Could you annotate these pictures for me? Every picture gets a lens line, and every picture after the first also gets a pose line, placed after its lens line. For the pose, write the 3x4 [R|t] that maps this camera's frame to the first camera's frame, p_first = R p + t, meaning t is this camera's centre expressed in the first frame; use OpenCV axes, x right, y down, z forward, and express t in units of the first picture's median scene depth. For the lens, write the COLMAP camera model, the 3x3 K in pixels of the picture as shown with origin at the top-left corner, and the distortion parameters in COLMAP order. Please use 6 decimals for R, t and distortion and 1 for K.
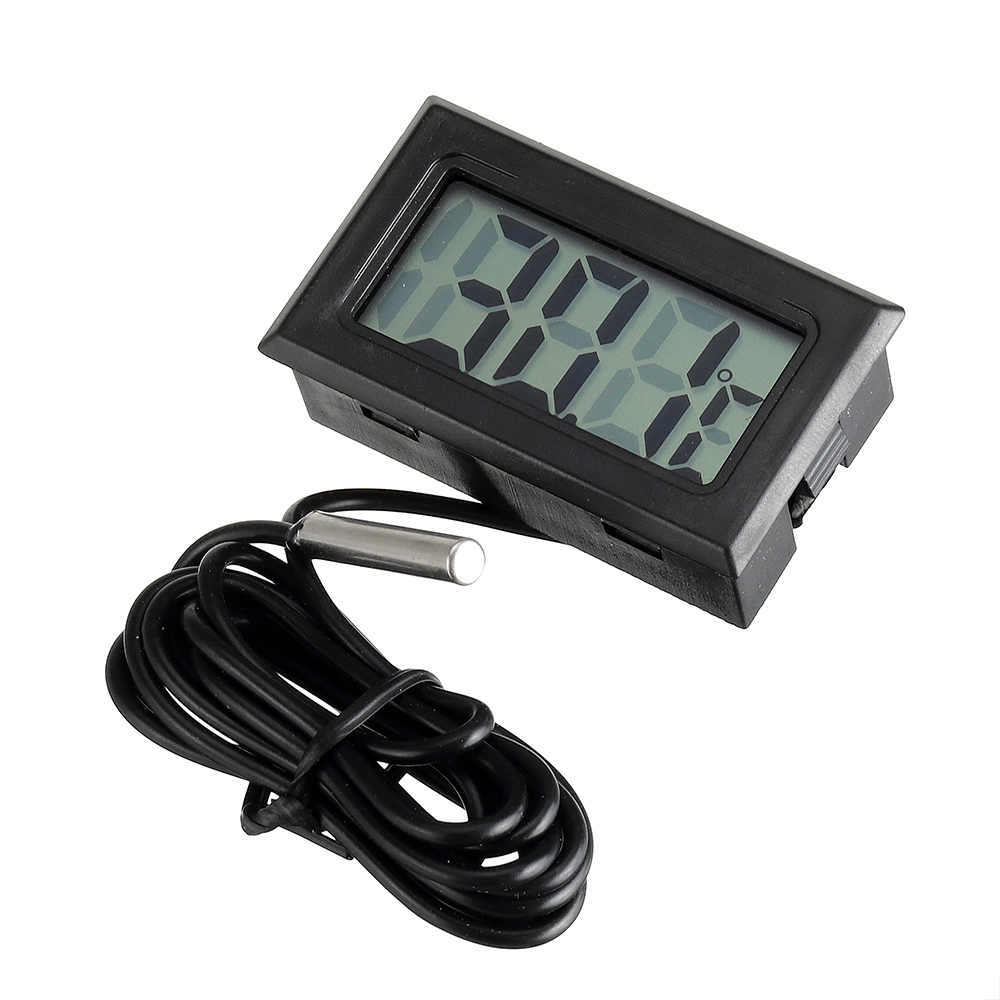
lens RADIAL K [[5344.9, 0, 500.0], [0, 5344.9, 500.0], [0, 0, 1]] dist [-0.089517, -4.291979]
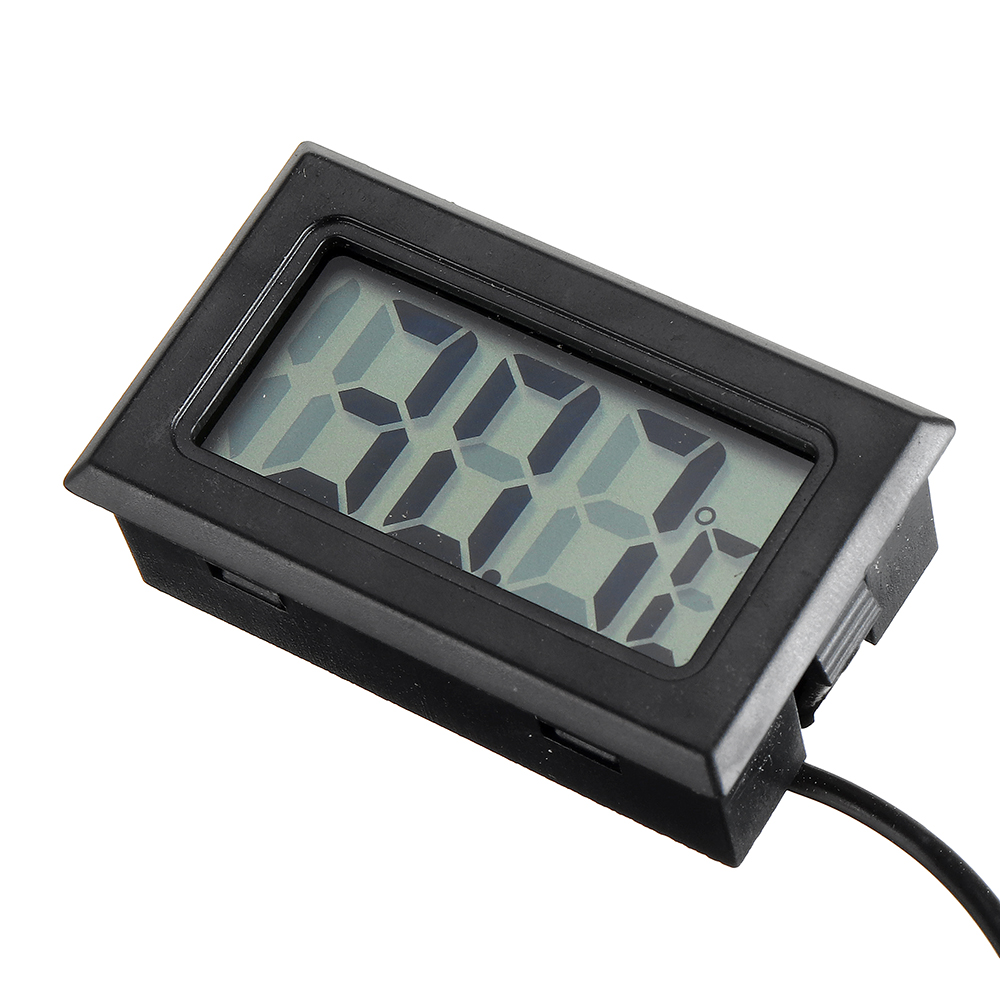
lens RADIAL K [[5344.9, 0, 500.0], [0, 5344.9, 500.0], [0, 0, 1]] dist [-0.089517, -4.291979]
pose [[0.999983, -0.005628, -0.001409, 0.015255], [0.005570, 0.999243, -0.038509, 0.002166], [0.001625, 0.038500, 0.999257, 0.277131]]
